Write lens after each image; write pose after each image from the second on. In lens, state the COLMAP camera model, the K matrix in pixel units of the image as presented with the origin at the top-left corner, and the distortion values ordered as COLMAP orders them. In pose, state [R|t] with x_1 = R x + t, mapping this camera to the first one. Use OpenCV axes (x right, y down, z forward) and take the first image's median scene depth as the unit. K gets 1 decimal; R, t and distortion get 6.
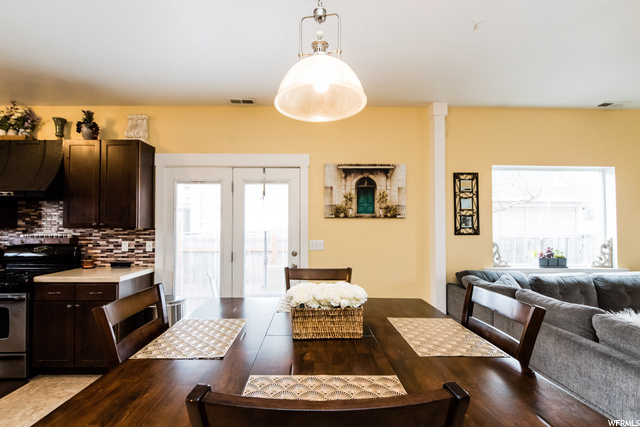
lens RADIAL K [[283.5, 0, 280.9], [0, 283.5, 219.4], [0, 0, 1]] dist [-0.003001, 0.000491]
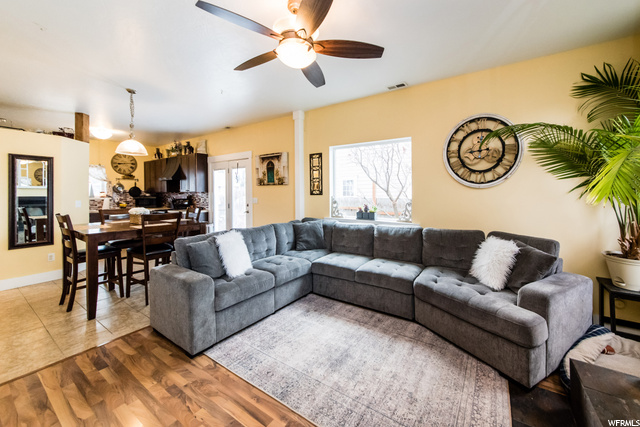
lens RADIAL K [[235.8, 0, 312.8], [0, 235.8, 190.8], [0, 0, 1]] dist [-0.000591, 0.001083]
pose [[0.831032, -0.007379, -0.556175, 1.314813], [0.017712, 0.999756, 0.013201, 0.014828], [0.555942, -0.020822, 0.830960, -0.047390]]
